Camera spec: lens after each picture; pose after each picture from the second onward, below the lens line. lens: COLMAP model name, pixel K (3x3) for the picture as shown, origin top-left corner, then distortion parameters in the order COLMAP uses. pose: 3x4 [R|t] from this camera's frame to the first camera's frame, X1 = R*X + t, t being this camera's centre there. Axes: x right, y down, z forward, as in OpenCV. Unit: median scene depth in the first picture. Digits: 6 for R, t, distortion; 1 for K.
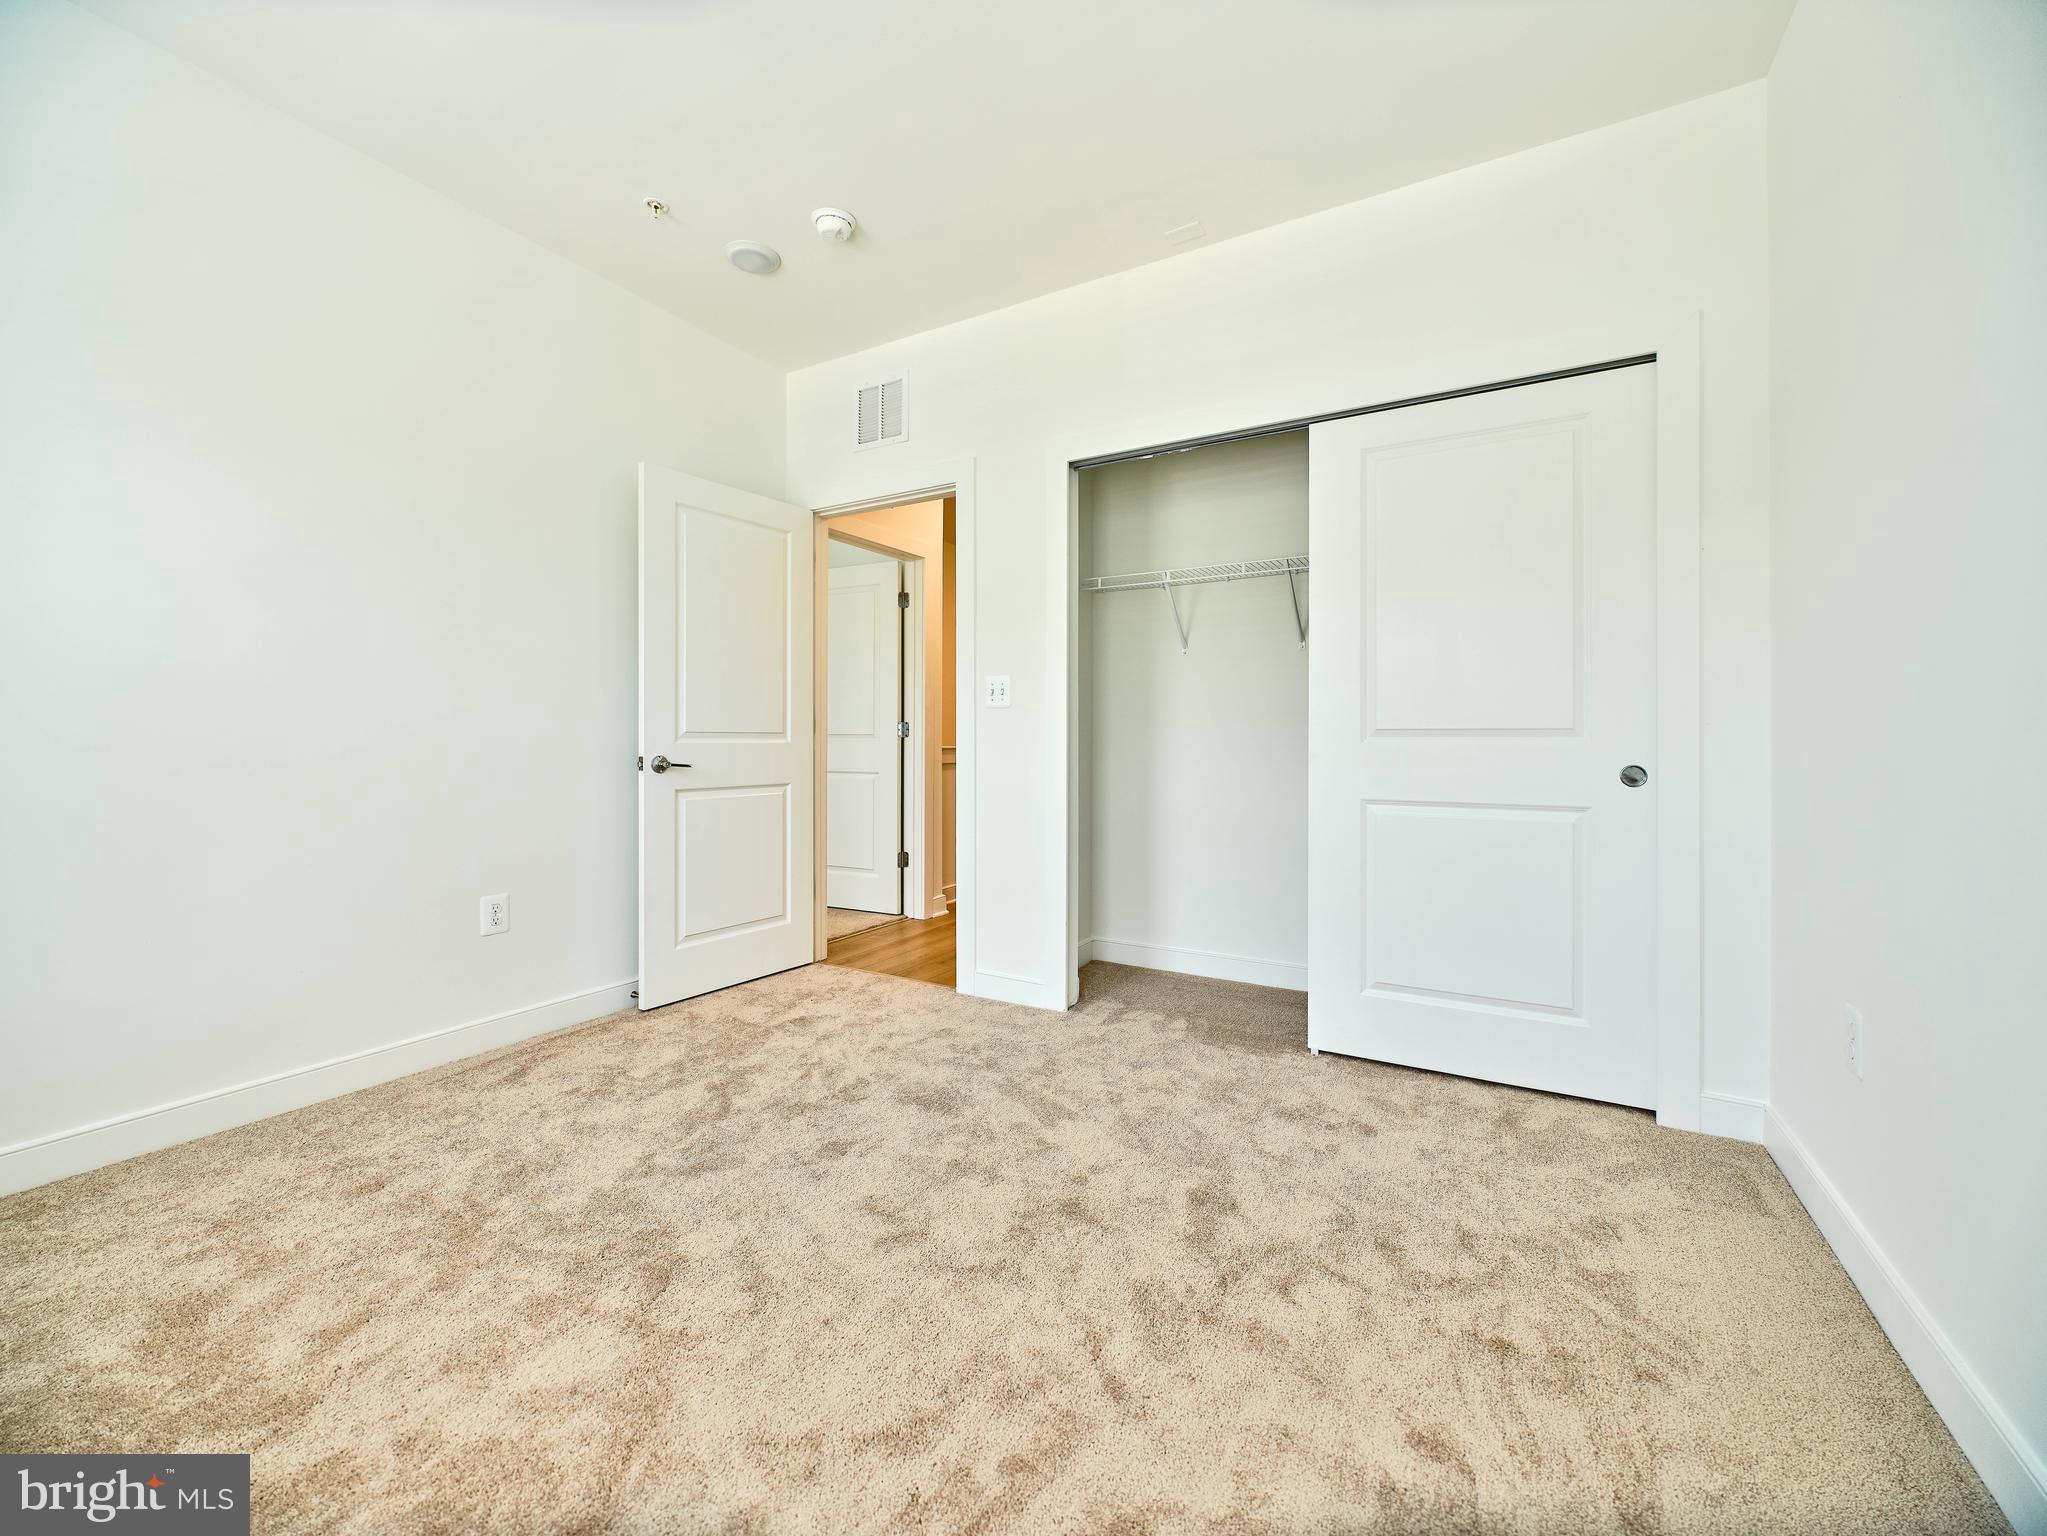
lens RADIAL K [[814.2, 0, 1017.1], [0, 814.2, 756.7], [0, 0, 1]] dist [-0.005159, -0.001368]
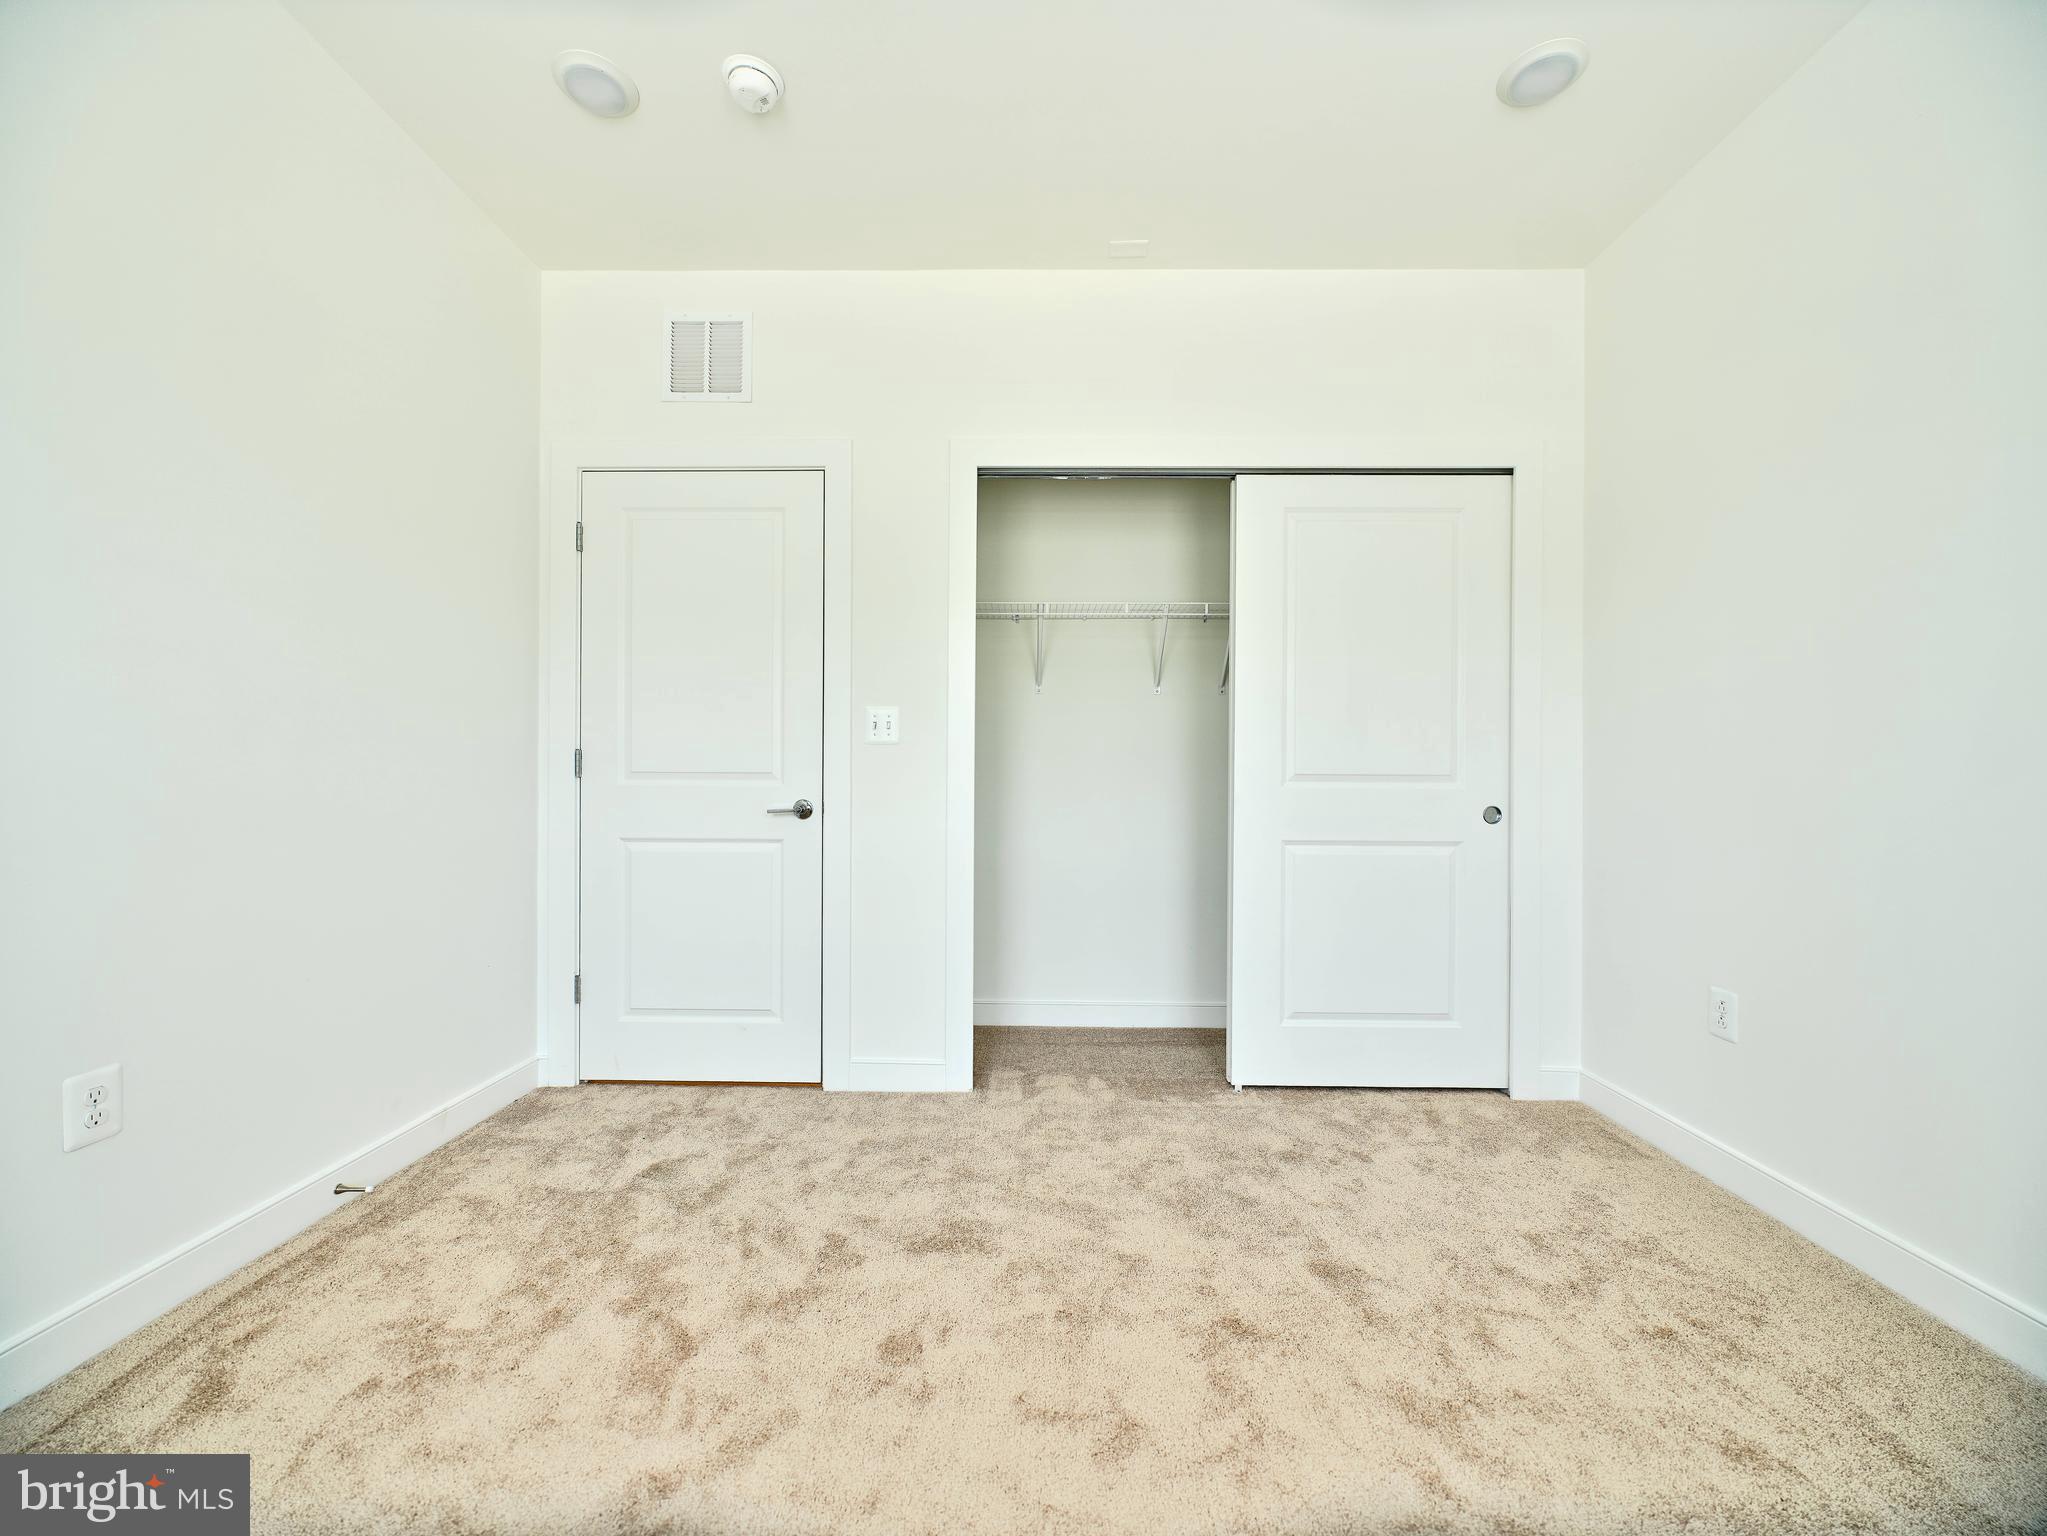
lens RADIAL K [[814.2, 0, 1027.3], [0, 814.2, 792.3], [0, 0, 1]] dist [-0.005159, -0.001368]
pose [[0.874475, -0.005320, 0.485042, -0.390826], [0.005374, 0.999985, 0.001278, -0.013600], [-0.485041, 0.001489, 0.874490, 0.249999]]
